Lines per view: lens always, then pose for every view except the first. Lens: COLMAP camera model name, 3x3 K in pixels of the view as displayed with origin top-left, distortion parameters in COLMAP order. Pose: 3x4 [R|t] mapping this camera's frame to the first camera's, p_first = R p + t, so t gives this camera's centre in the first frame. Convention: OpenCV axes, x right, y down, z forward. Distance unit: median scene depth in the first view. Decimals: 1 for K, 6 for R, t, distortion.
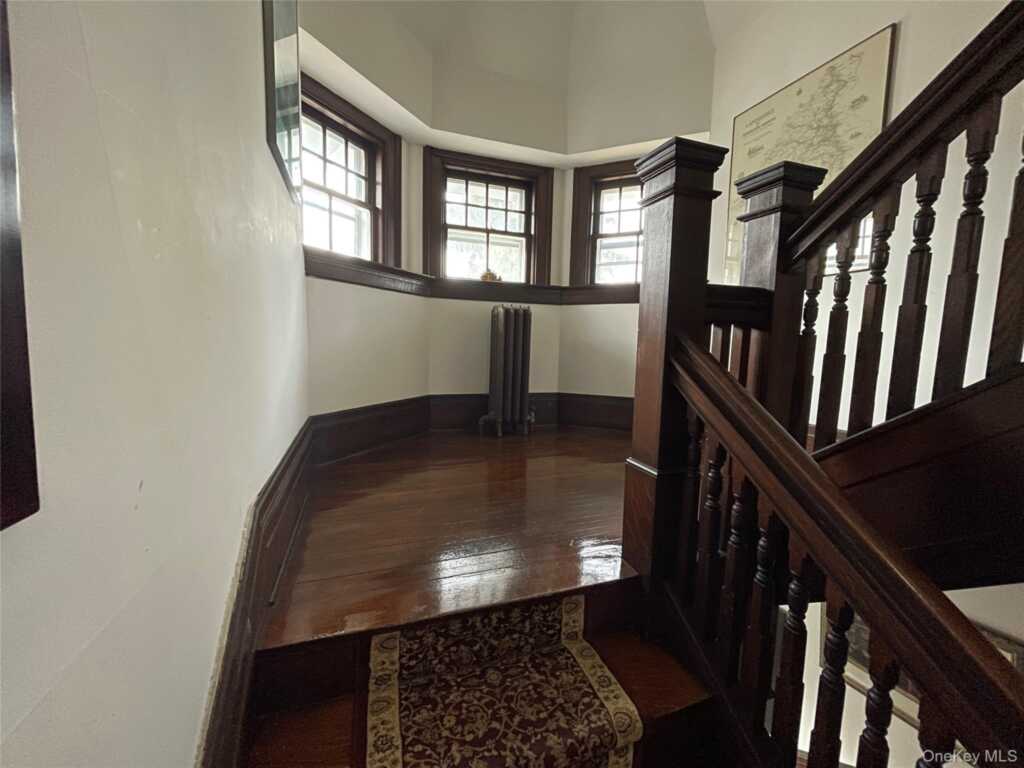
lens RADIAL K [[416.3, 0, 510.5], [0, 416.3, 382.2], [0, 0, 1]] dist [0.009712, -0.000478]
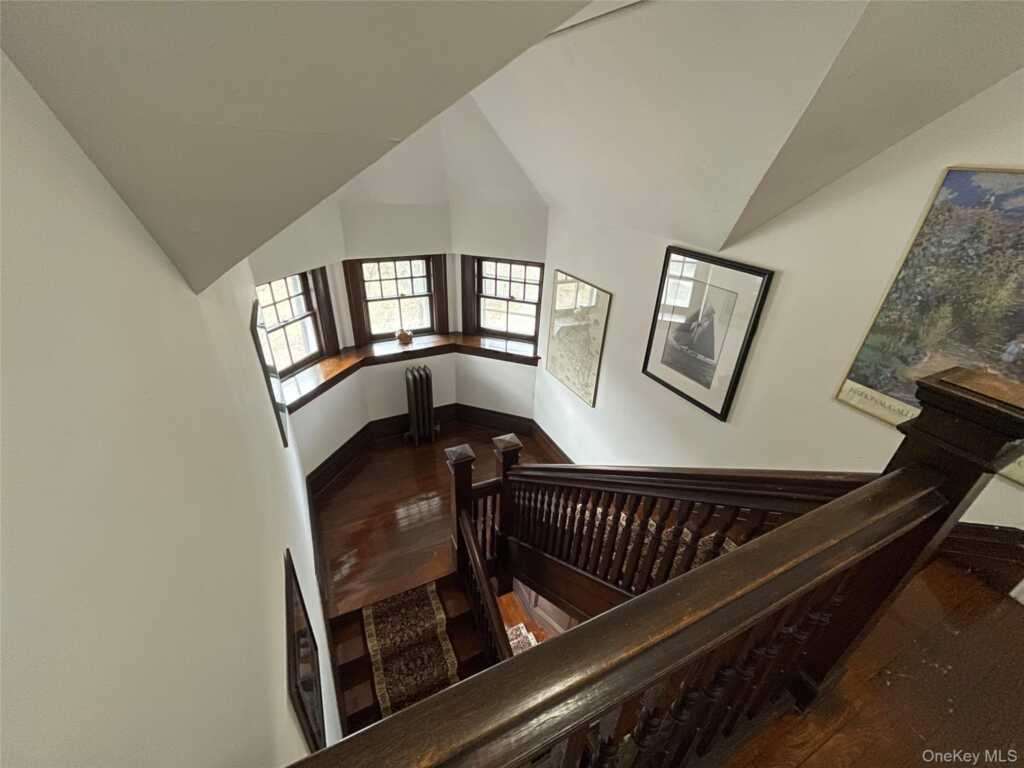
lens RADIAL K [[416.3, 0, 511.1], [0, 416.3, 384.9], [0, 0, 1]] dist [0.009712, -0.000478]
pose [[0.993255, -0.038157, 0.109495, 0.154909], [-0.009107, 0.915717, 0.401720, -0.677654], [-0.115595, -0.400008, 0.909193, -0.409285]]
